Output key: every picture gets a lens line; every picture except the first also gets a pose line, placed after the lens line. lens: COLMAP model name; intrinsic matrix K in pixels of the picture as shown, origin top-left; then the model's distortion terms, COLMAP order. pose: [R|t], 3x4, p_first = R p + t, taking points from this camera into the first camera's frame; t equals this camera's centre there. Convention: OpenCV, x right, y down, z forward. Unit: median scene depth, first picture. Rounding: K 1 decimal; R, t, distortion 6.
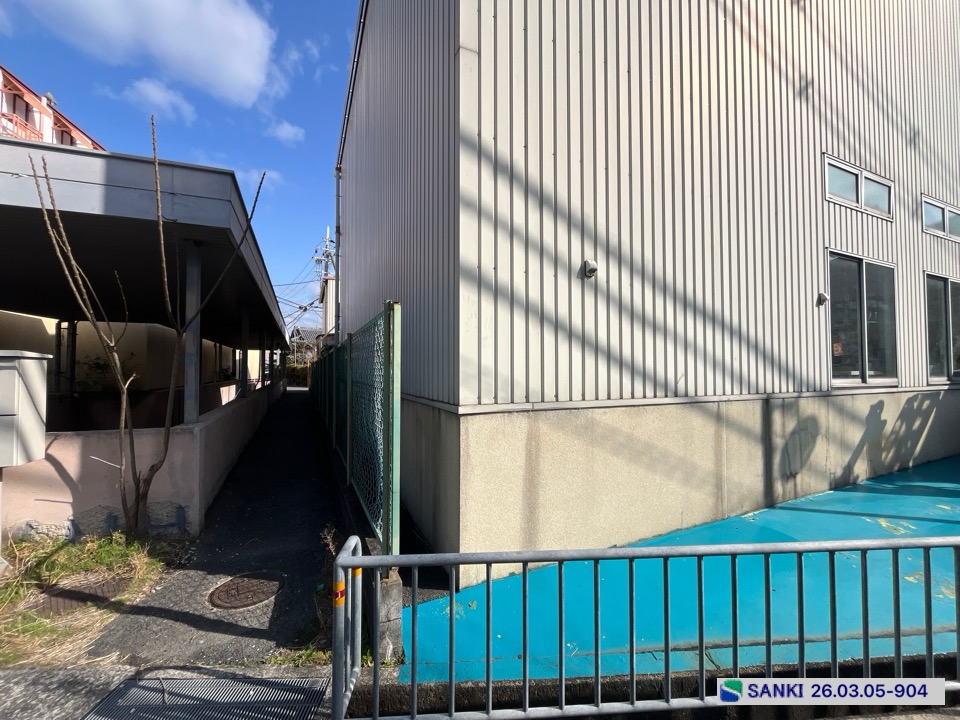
lens RADIAL K [[388.9, 0, 477.3], [0, 388.9, 360.7], [0, 0, 1]] dist [-0.001767, -0.000681]
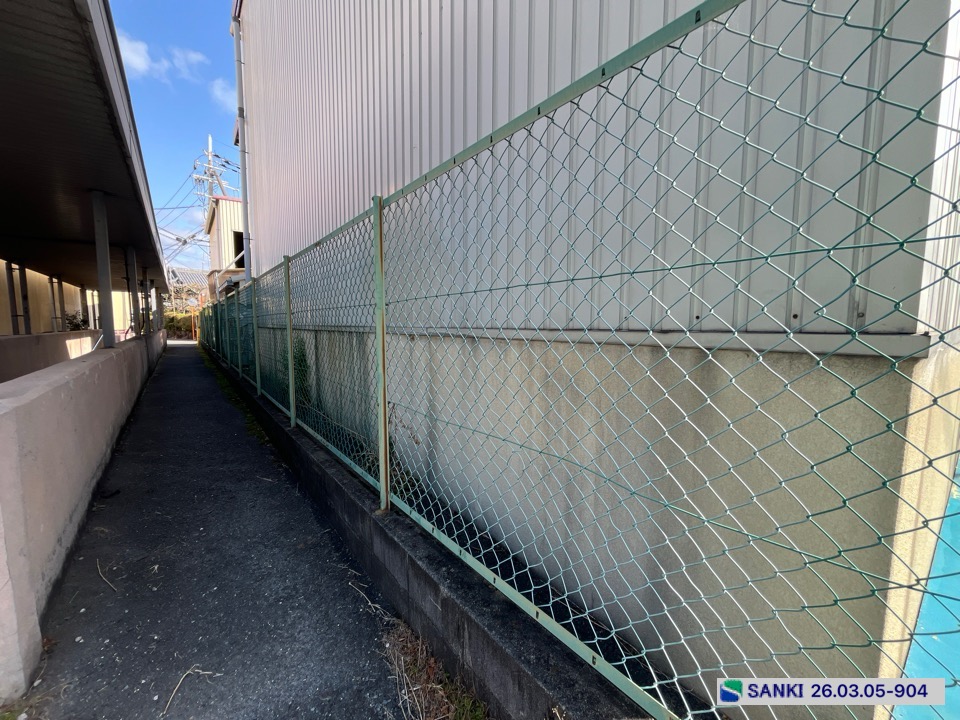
lens RADIAL K [[388.9, 0, 477.3], [0, 388.9, 360.7], [0, 0, 1]] dist [-0.001767, -0.000681]
pose [[0.973842, -0.015769, 0.226677, -0.297131], [-0.010941, 0.993178, 0.116095, 0.063374], [-0.226961, -0.115538, 0.967026, 0.462509]]
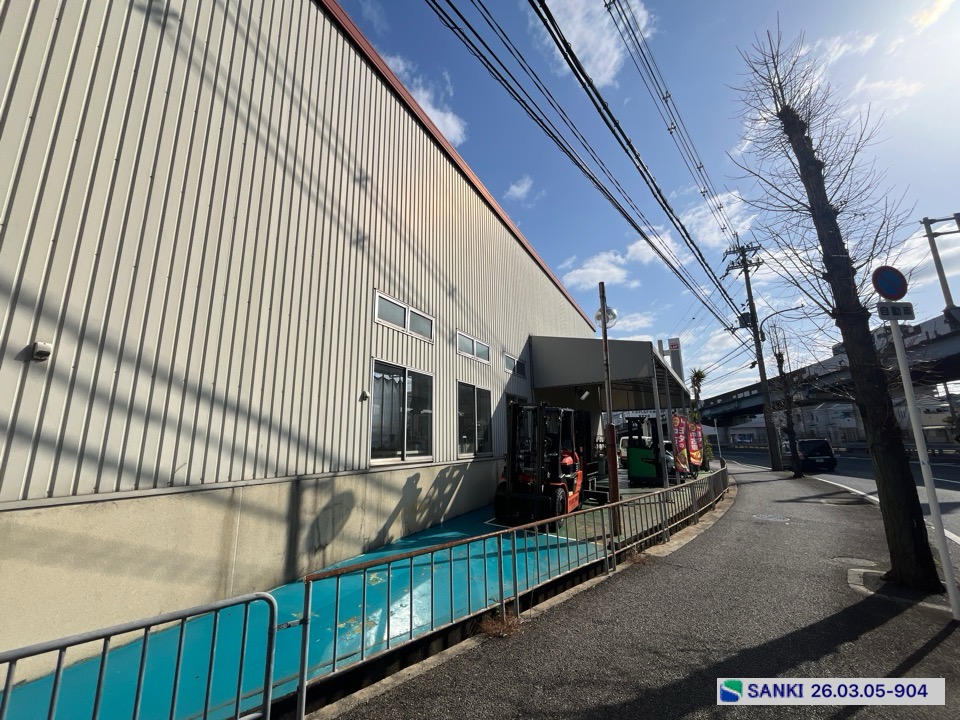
lens RADIAL K [[388.9, 0, 477.3], [0, 388.9, 360.7], [0, 0, 1]] dist [-0.001767, -0.000681]
pose [[0.782465, 0.117326, 0.611542, 0.377736], [0.000125, 0.982060, -0.188570, -0.029372], [-0.622695, 0.147626, 0.768413, -0.243287]]
